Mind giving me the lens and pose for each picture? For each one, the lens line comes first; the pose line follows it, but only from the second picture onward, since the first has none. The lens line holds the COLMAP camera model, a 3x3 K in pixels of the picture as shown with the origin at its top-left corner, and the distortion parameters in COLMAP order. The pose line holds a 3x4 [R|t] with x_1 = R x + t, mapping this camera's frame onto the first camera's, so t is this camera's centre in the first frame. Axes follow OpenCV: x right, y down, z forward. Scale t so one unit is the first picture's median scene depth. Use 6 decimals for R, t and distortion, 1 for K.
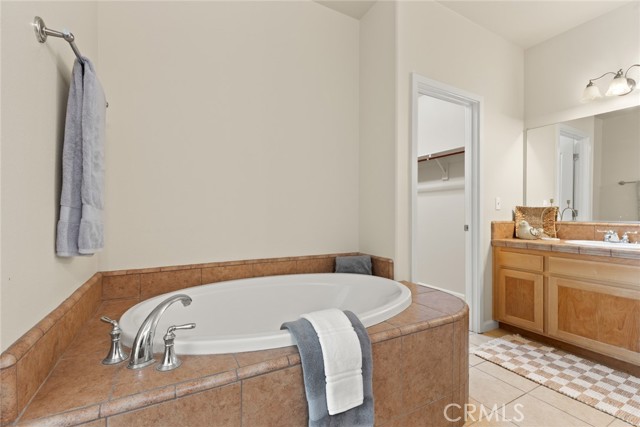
lens RADIAL K [[286.2, 0, 325.7], [0, 286.2, 213.3], [0, 0, 1]] dist [0.003018, -0.000572]
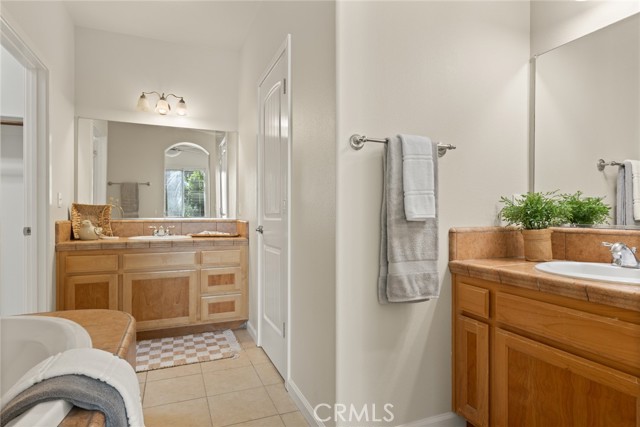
lens RADIAL K [[345.8, 0, 319.7], [0, 345.8, 213.4], [0, 0, 1]] dist [0.008474, 0.000908]
pose [[0.124271, -0.004460, 0.992238, -0.342107], [-0.003317, 0.999982, 0.004910, -0.002213], [-0.992243, -0.003901, 0.124254, 0.149578]]
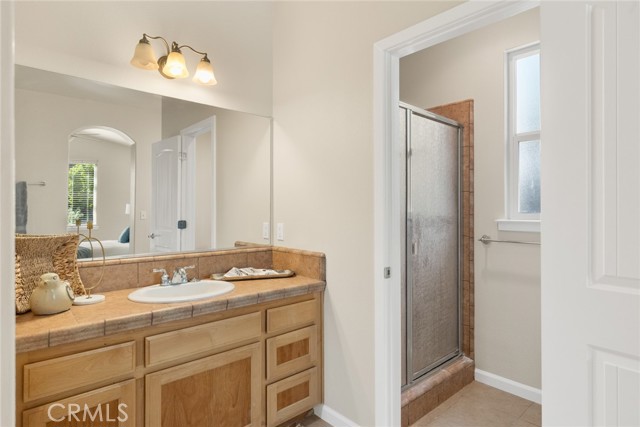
lens RADIAL K [[345.8, 0, 325.8], [0, 345.8, 213.1], [0, 0, 1]] dist [0.008474, 0.000908]
pose [[-0.216133, -0.003618, 0.976357, 0.088664], [-0.005751, 0.999981, 0.002433, -0.075787], [-0.976347, -0.005089, -0.216150, 0.787269]]
